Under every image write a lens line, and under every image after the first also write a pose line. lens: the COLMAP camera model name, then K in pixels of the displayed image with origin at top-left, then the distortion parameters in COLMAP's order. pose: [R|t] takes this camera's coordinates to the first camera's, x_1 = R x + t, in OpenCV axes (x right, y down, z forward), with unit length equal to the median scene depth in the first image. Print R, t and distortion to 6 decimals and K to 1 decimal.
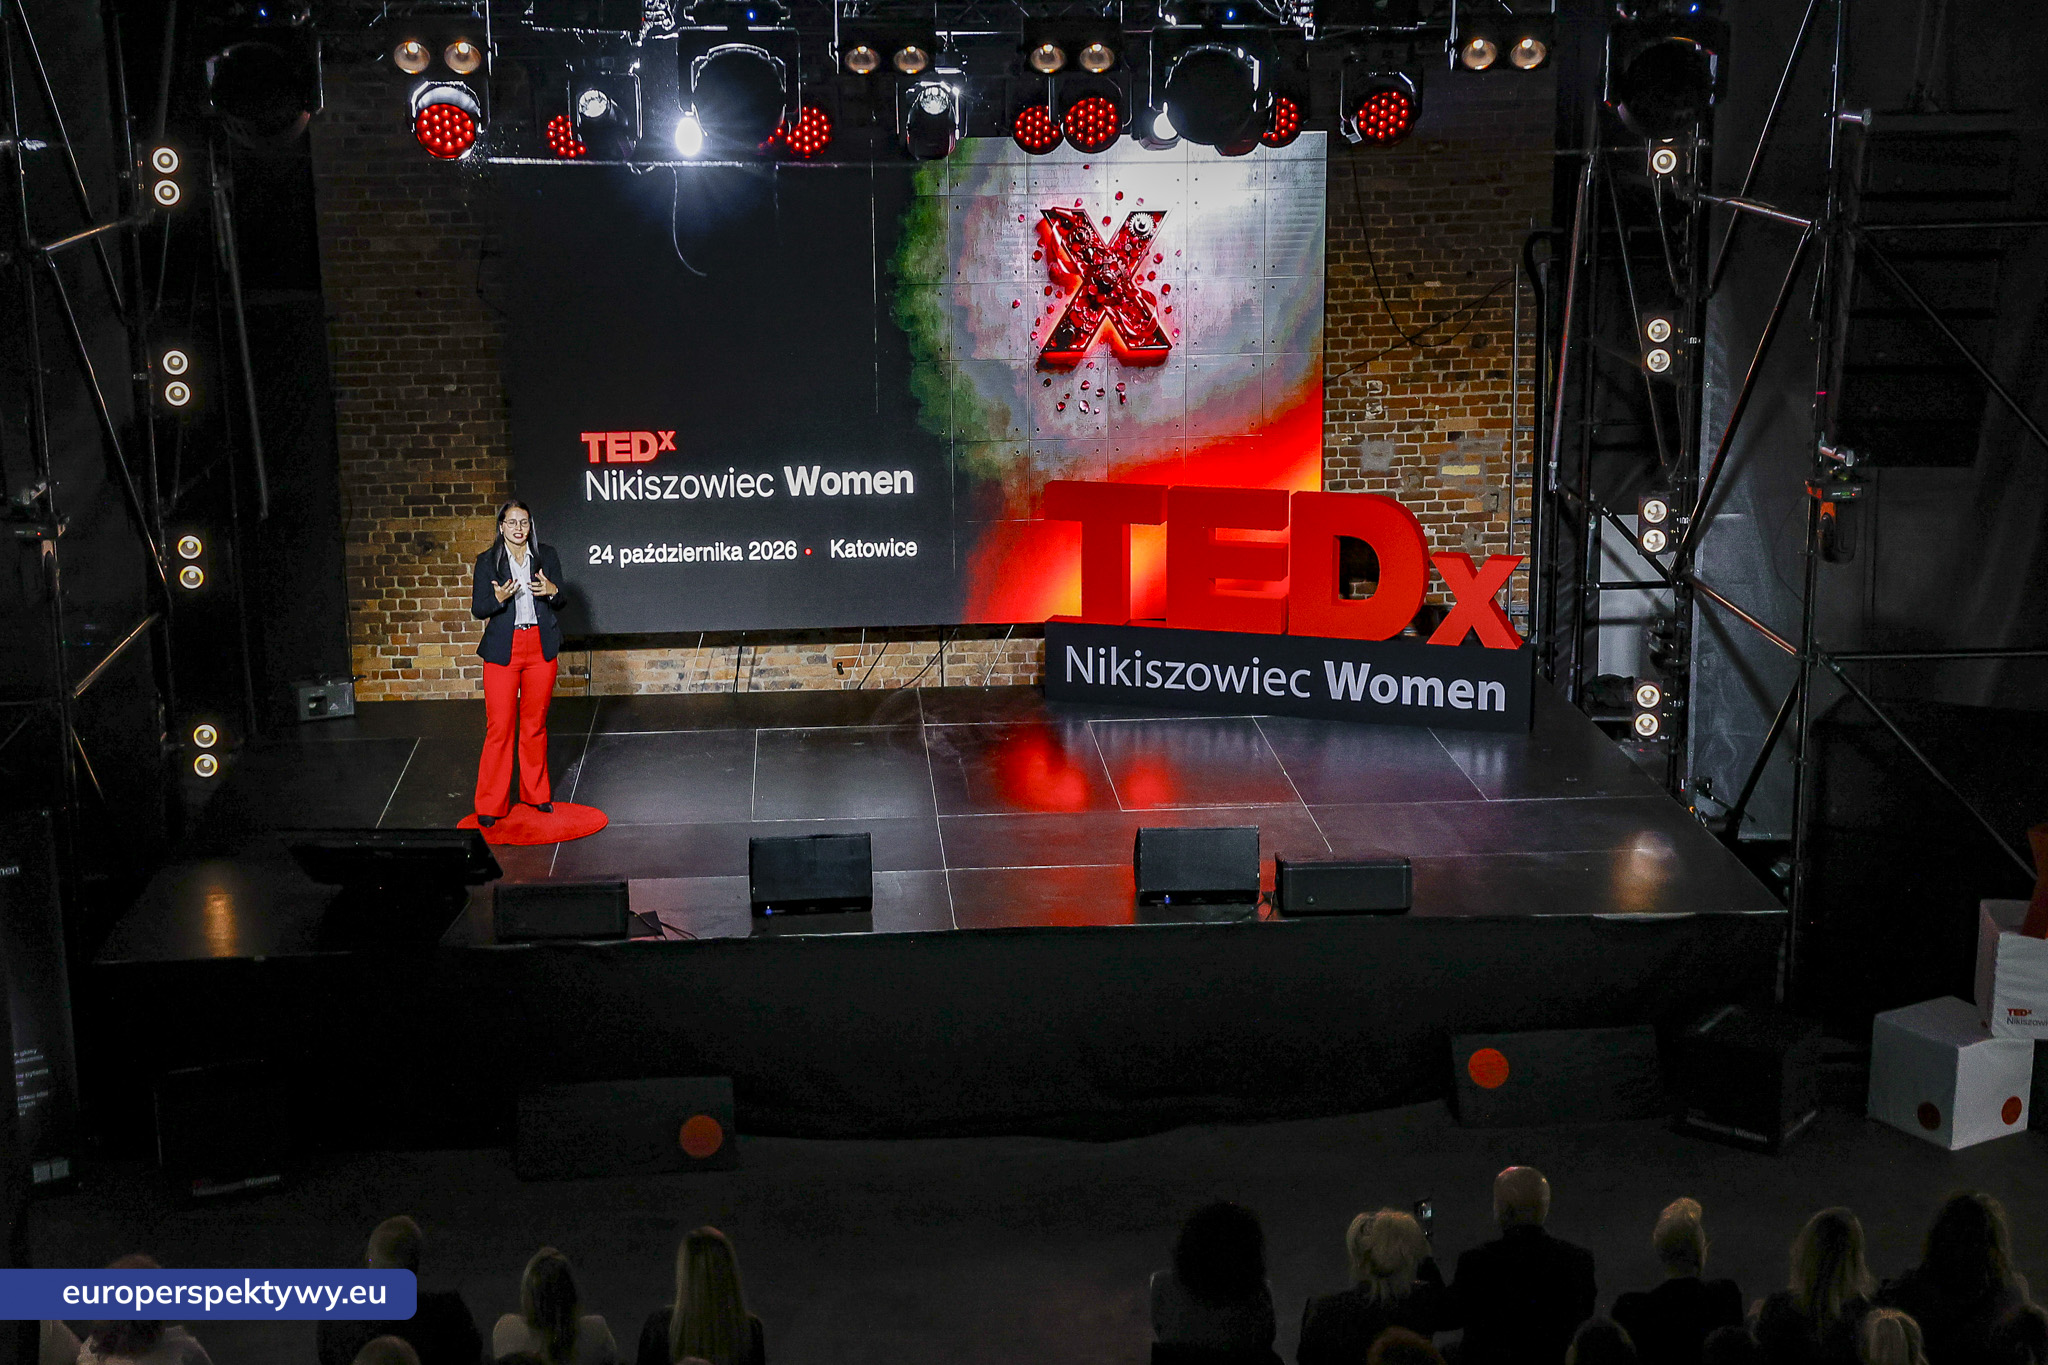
lens RADIAL K [[3089.7, 0, 981.3], [0, 3089.7, 707.8], [0, 0, 1]] dist [0.162218, 0.000000]
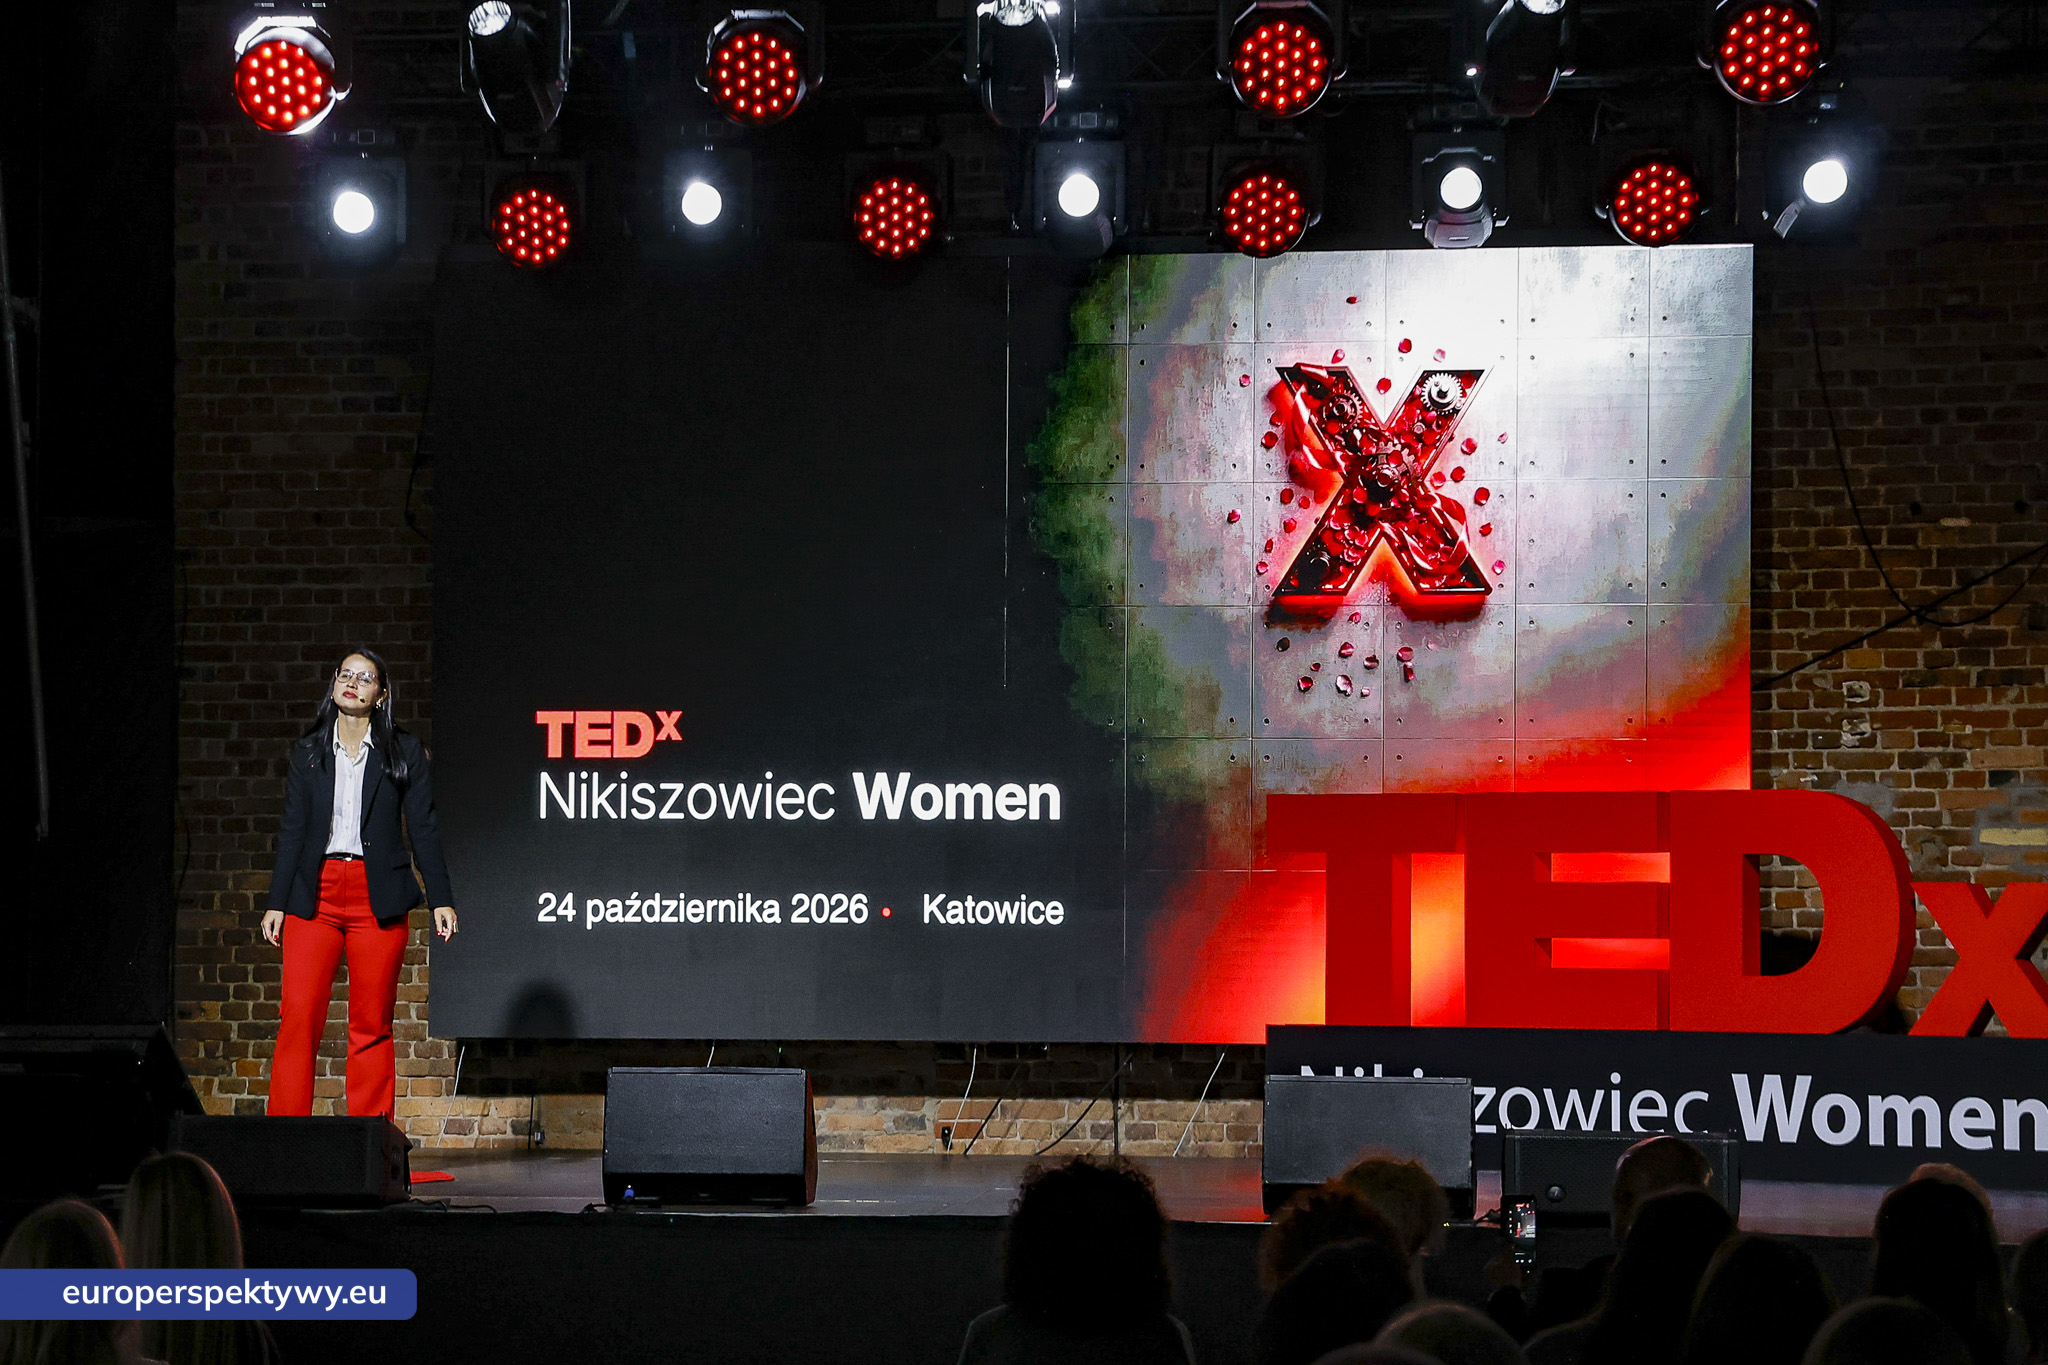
lens RADIAL K [[4848.4, 0, 809.4], [0, 4848.4, 763.8], [0, 0, 1]] dist [0.325369, 0.000000]
pose [[0.983090, 0.012902, -0.182667, 0.105267], [-0.064082, 0.958682, -0.277168, 0.190494], [0.171544, 0.284187, 0.943298, 0.081803]]
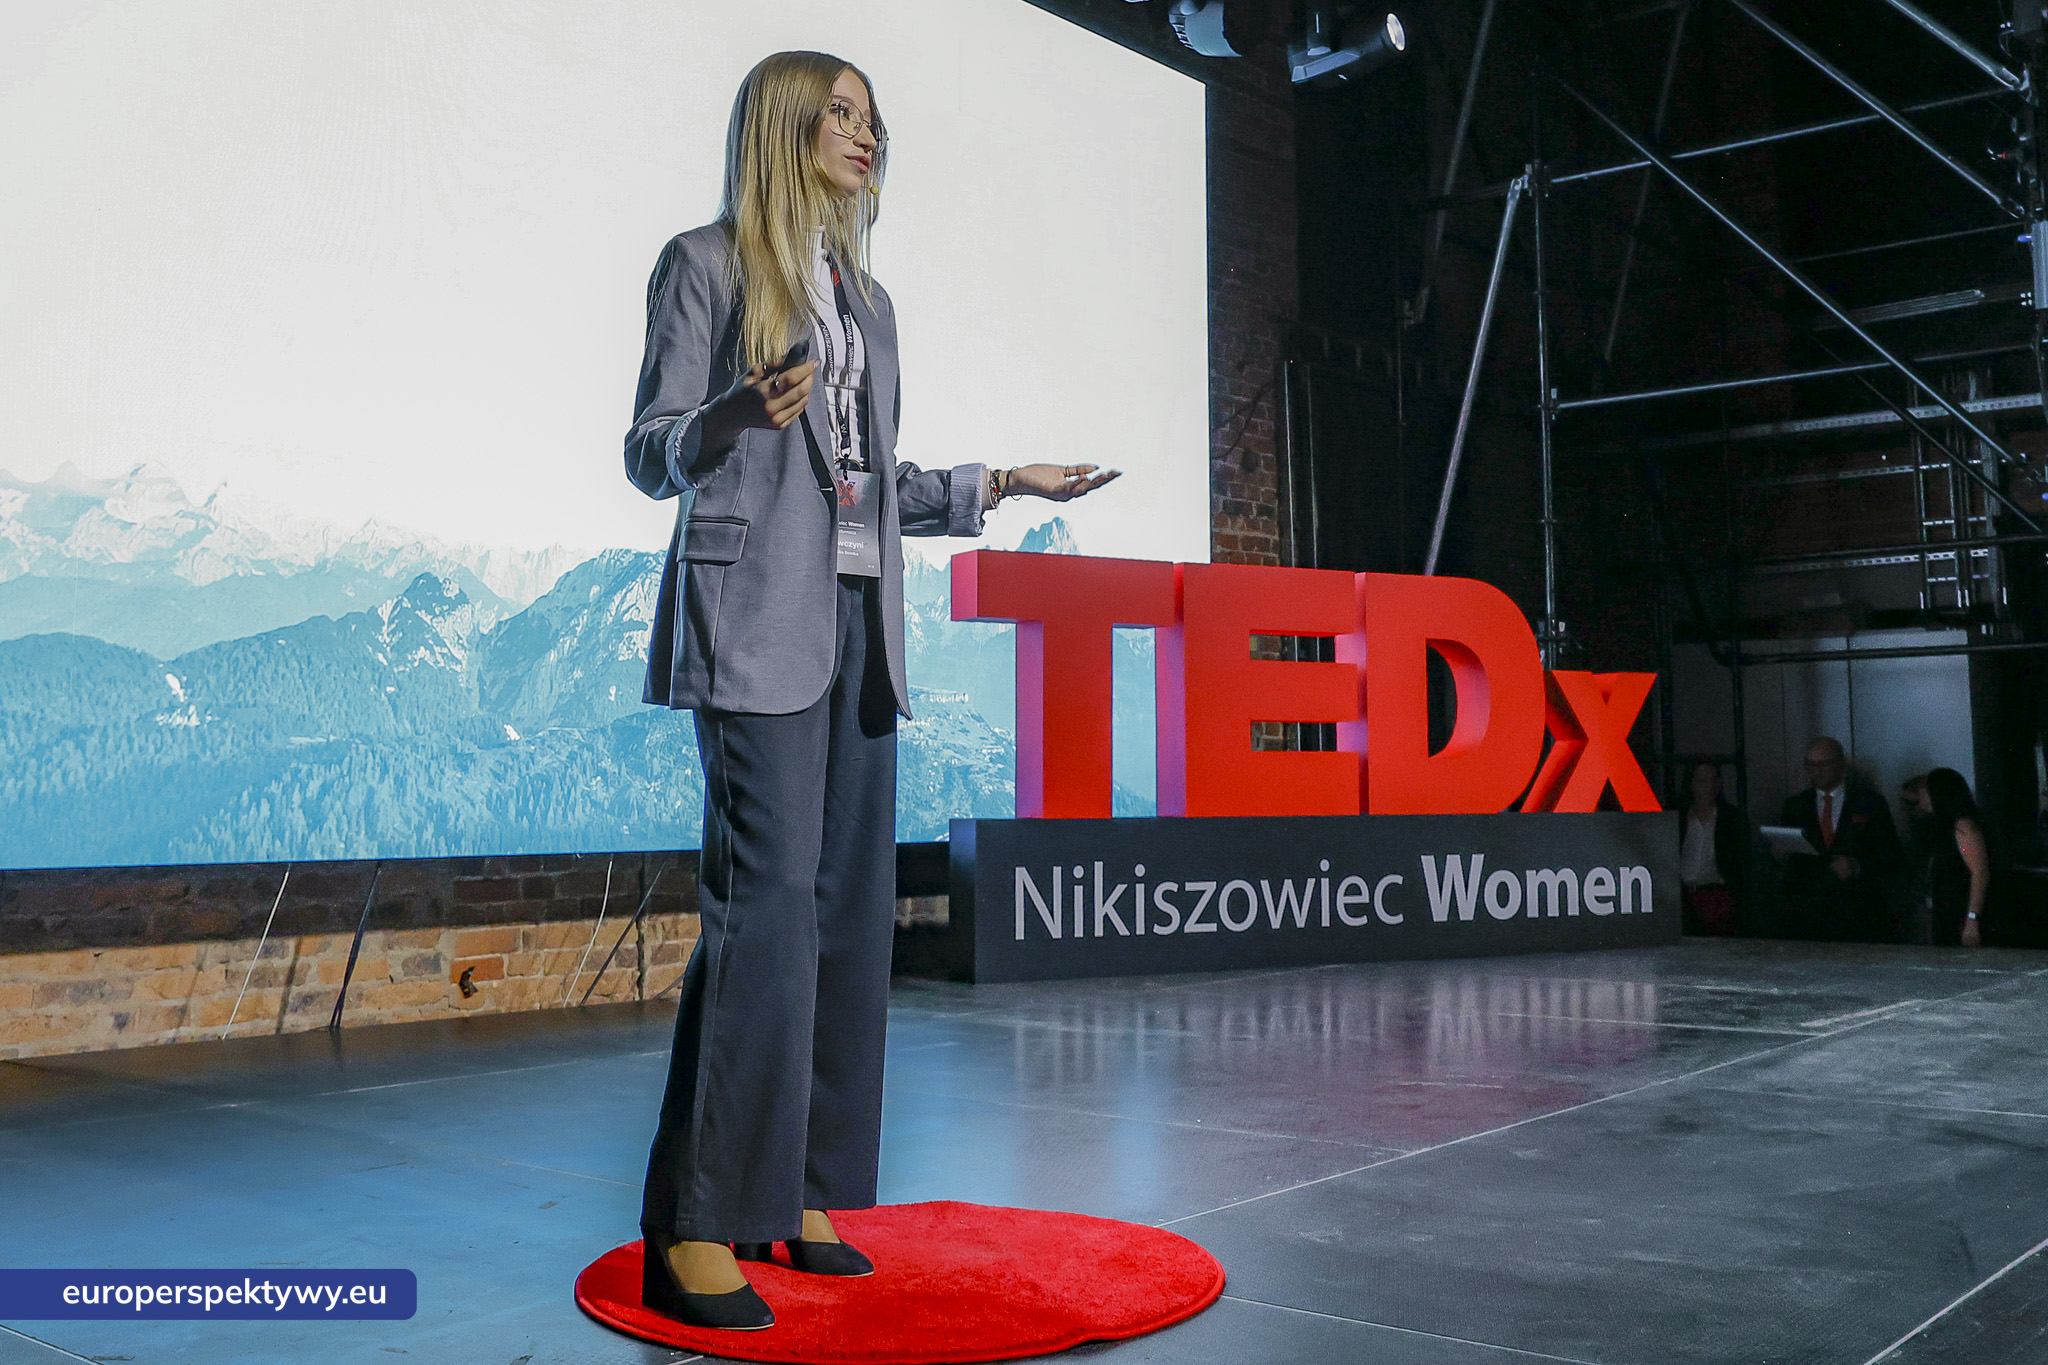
lens RADIAL K [[2076.6, 0, 1057.4], [0, 2076.6, 569.5], [0, 0, 1]] dist [-0.049807, 0.000000]
pose [[0.665418, 0.090178, 0.741004, -0.224782], [0.170983, 0.947872, -0.268894, 0.026506], [-0.726625, 0.305626, 0.615312, 0.770851]]
